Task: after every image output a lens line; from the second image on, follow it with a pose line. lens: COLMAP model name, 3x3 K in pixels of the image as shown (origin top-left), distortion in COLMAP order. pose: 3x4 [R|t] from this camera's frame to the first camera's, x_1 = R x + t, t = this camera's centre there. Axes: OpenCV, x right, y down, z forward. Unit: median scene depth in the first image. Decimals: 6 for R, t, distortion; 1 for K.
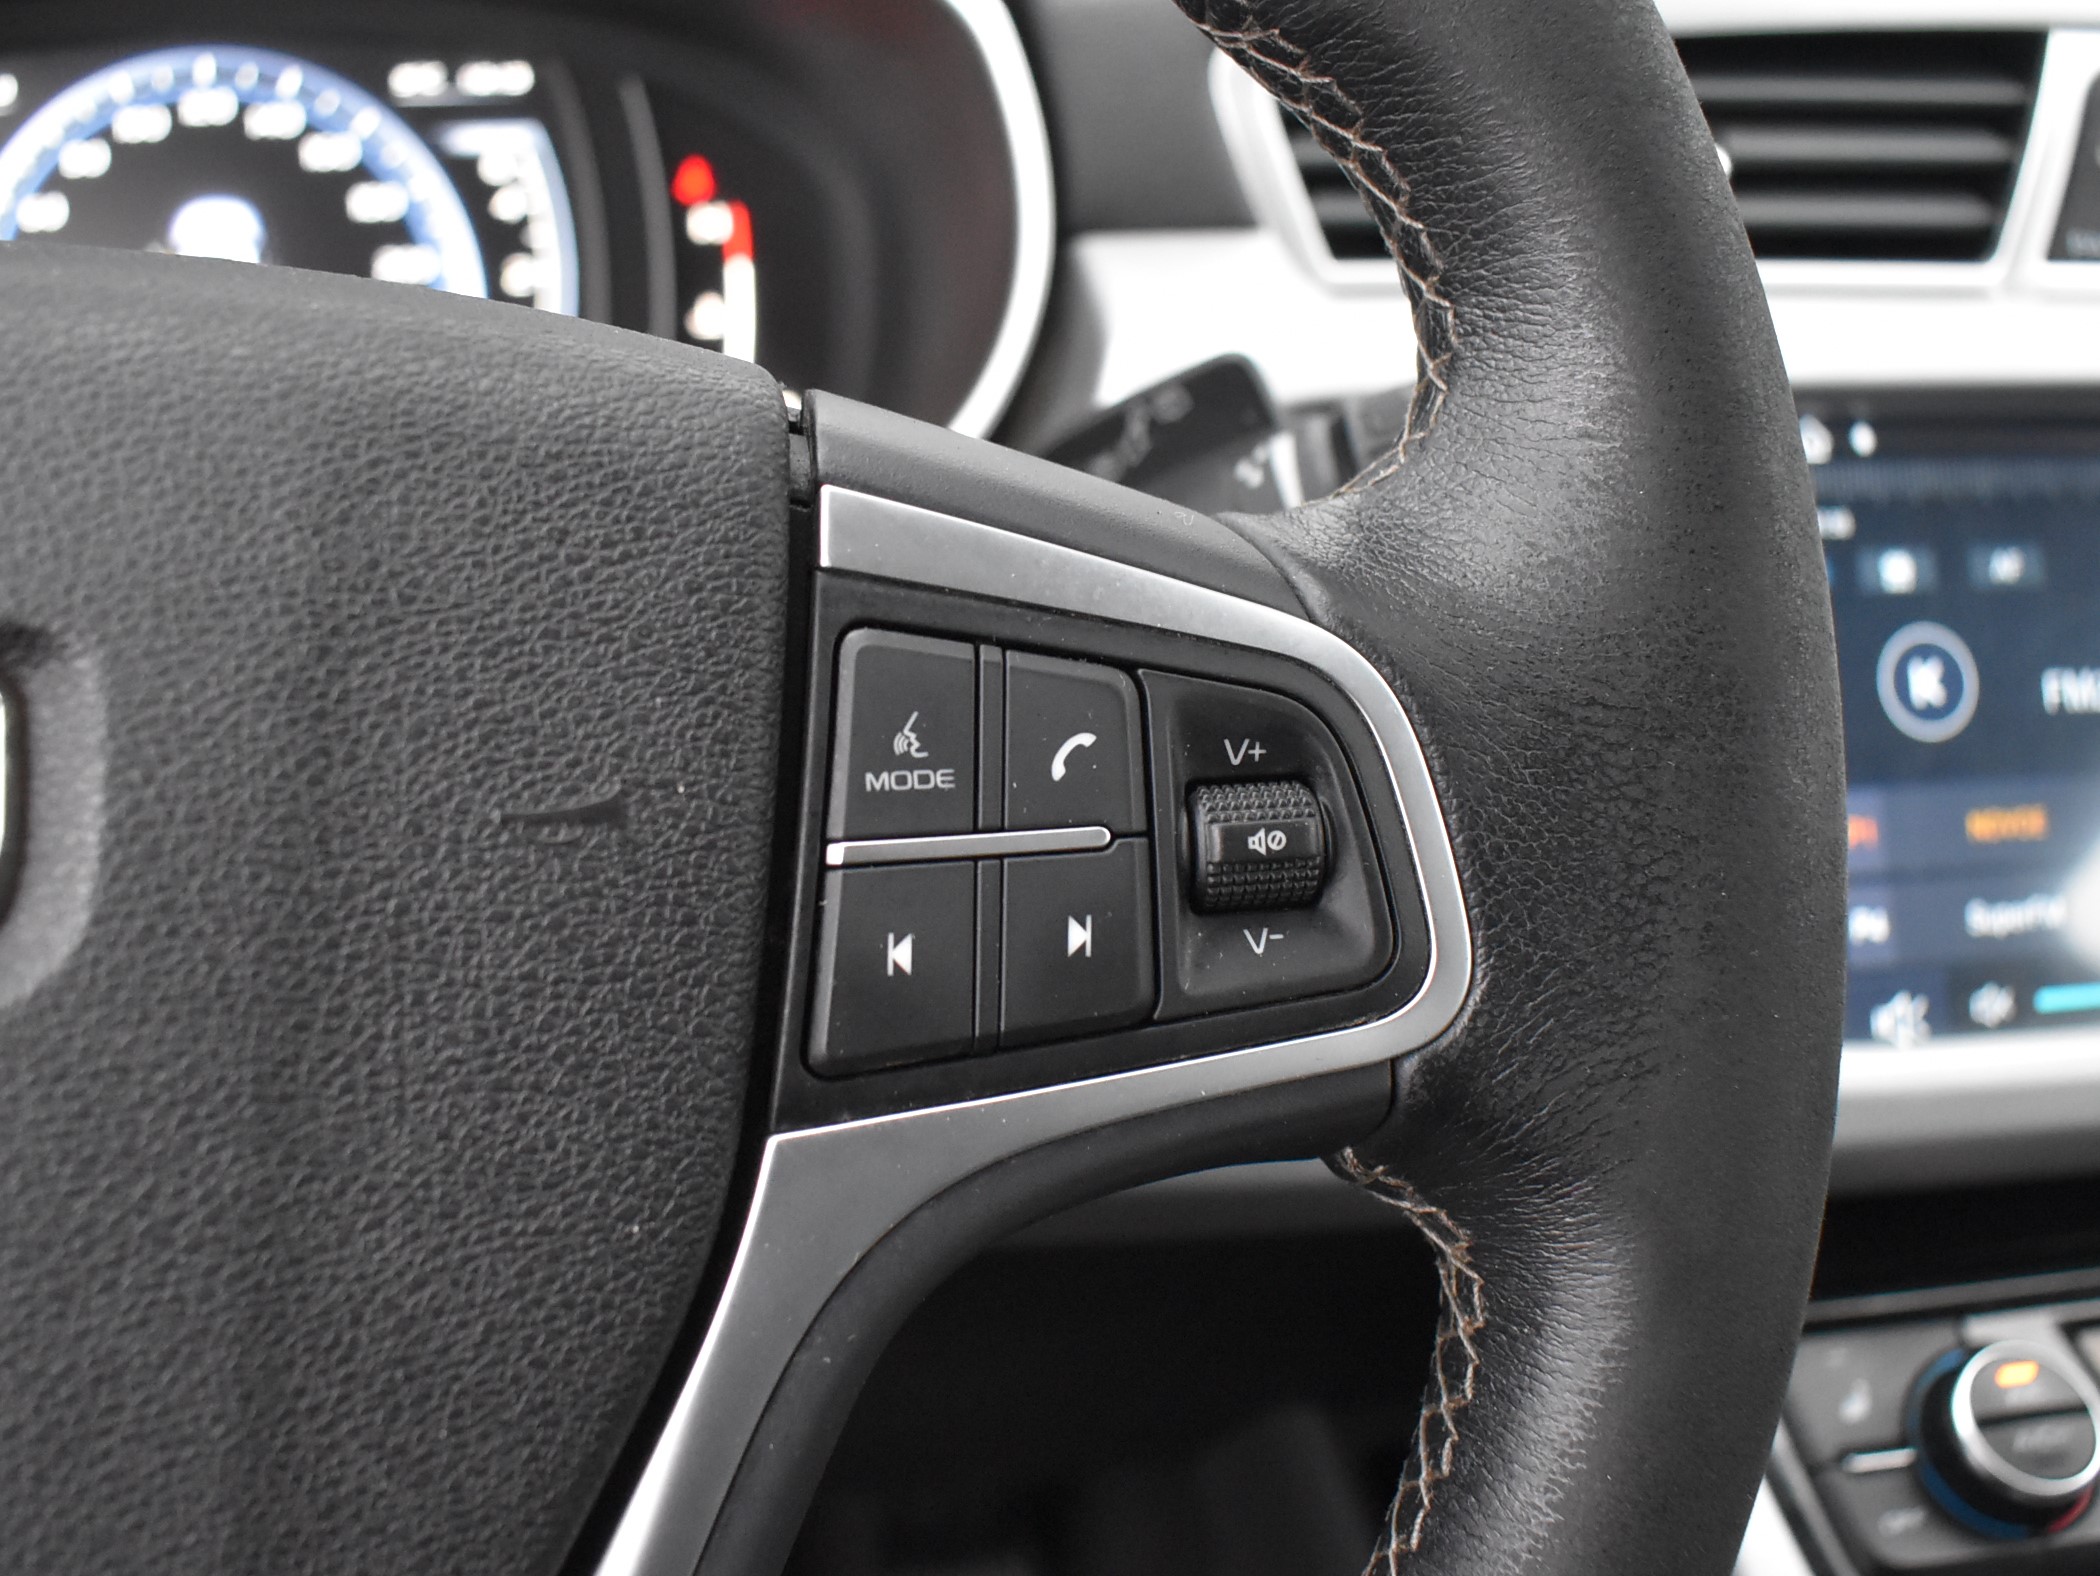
lens RADIAL K [[2280.1, 0, 1054.5], [0, 2280.1, 790.6], [0, 0, 1]] dist [-0.094023, 0.000000]
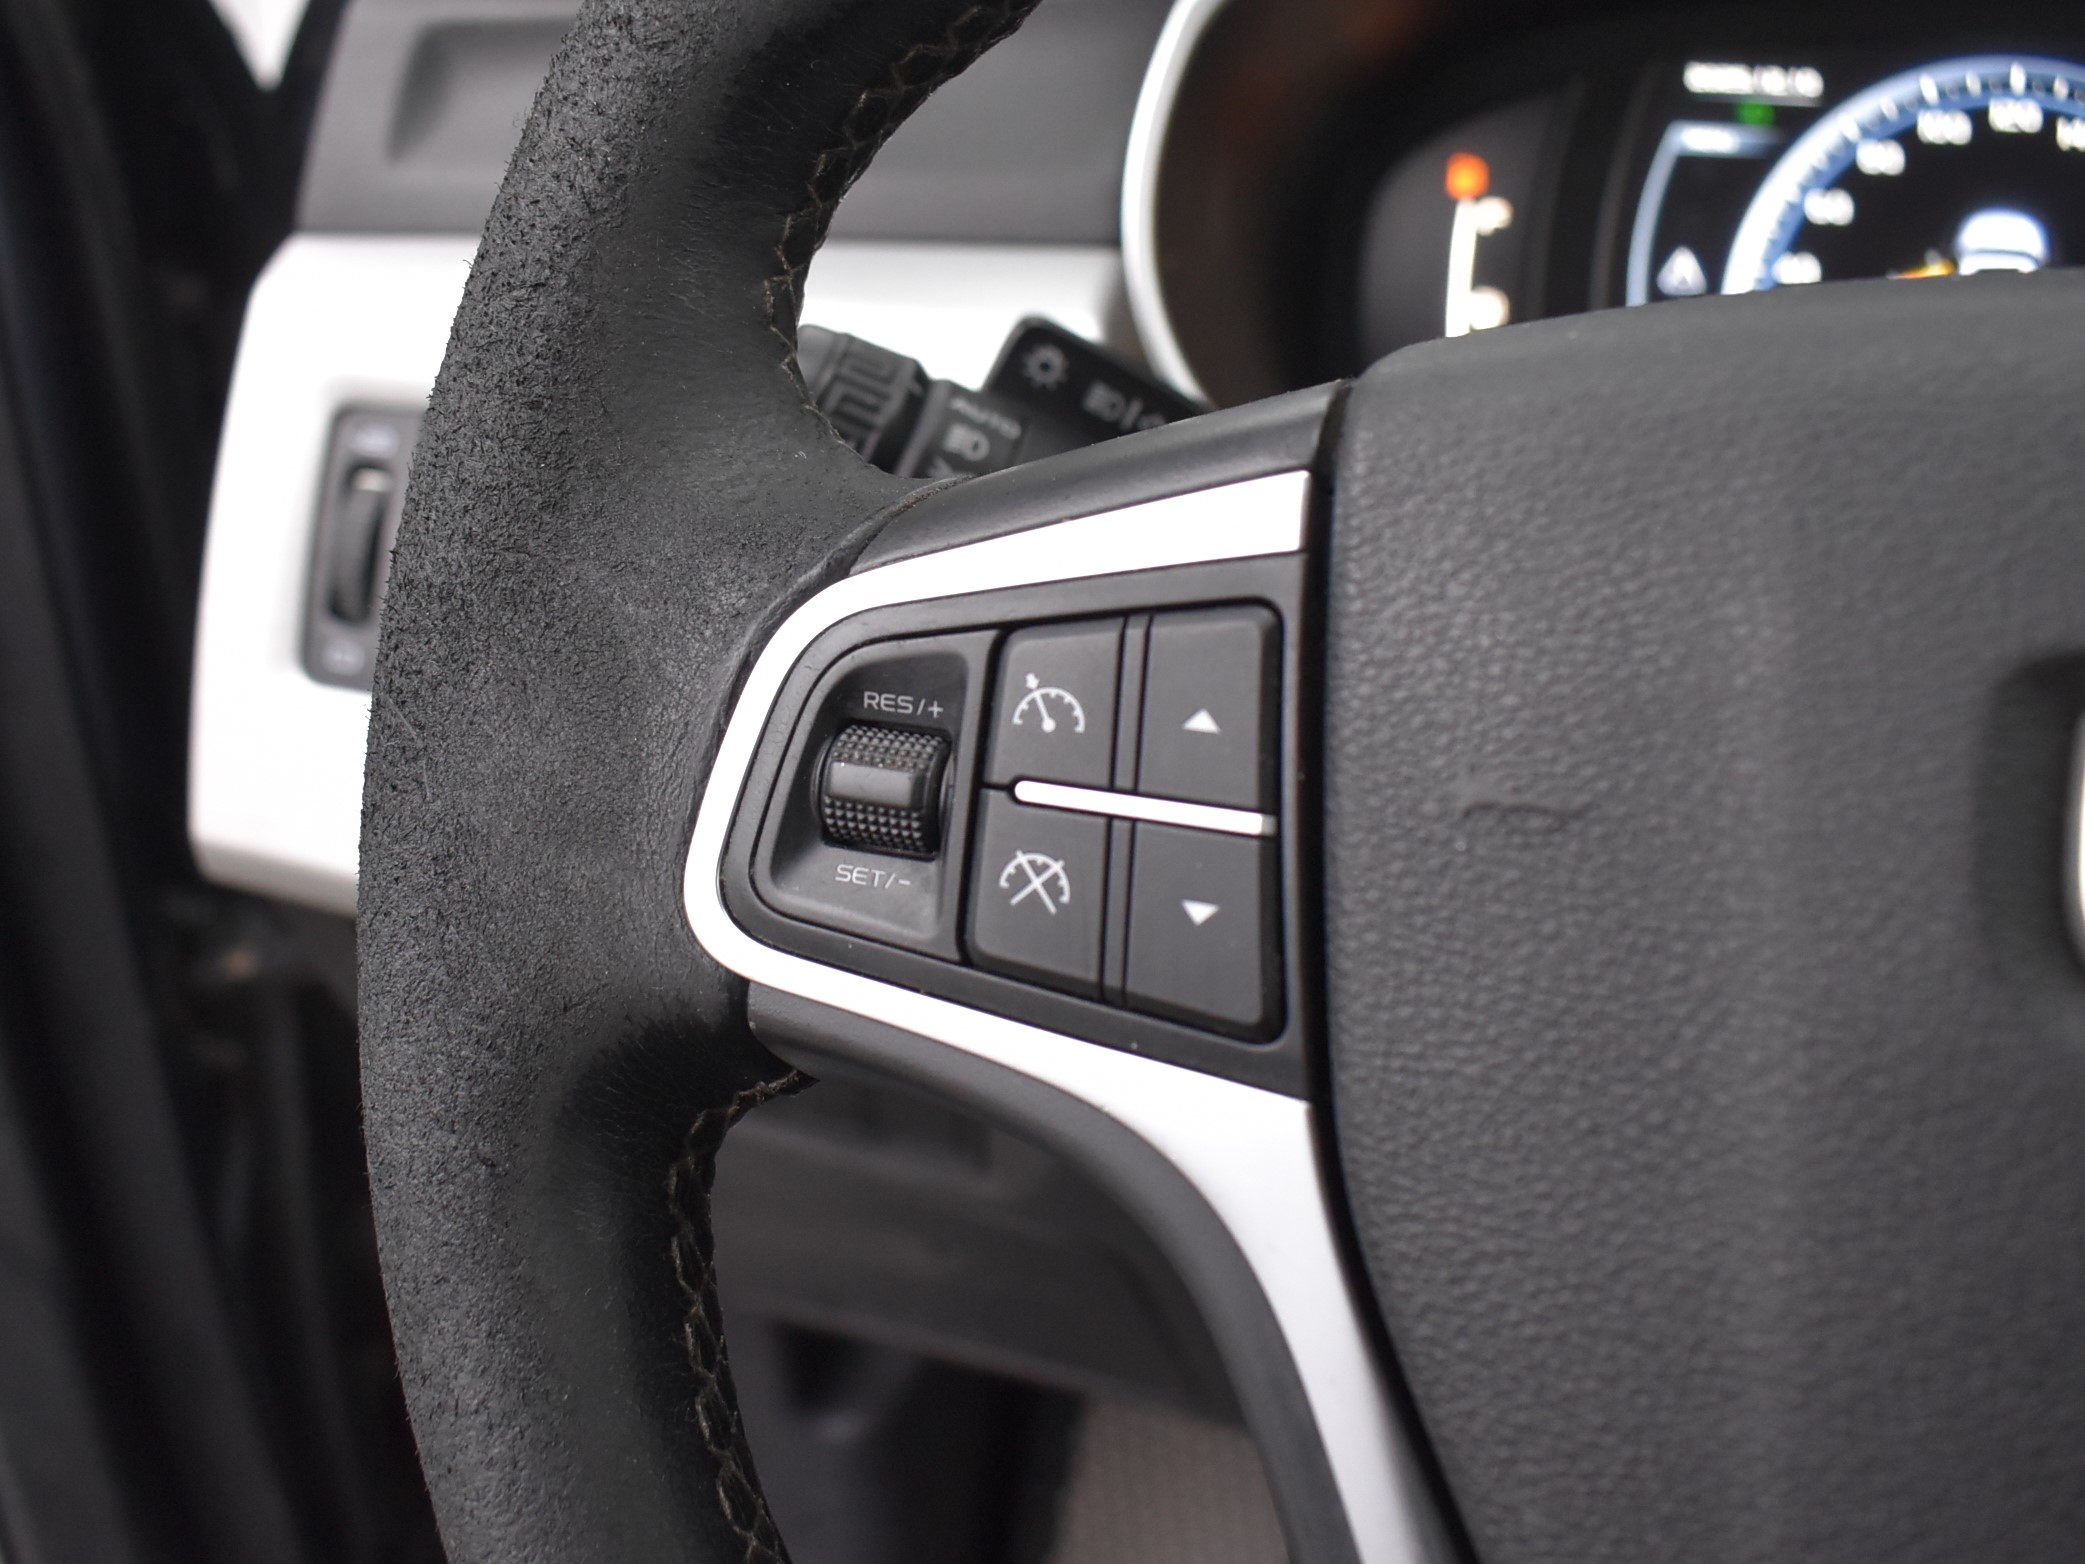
lens RADIAL K [[2263.8, 0, 954.5], [0, 2263.8, 806.0], [0, 0, 1]] dist [-0.094023, 0.000000]
pose [[0.886880, 0.163253, -0.432194, -0.365892], [-0.156226, 0.986352, 0.051993, 0.012649], [0.434783, 0.021409, 0.900281, -0.053080]]
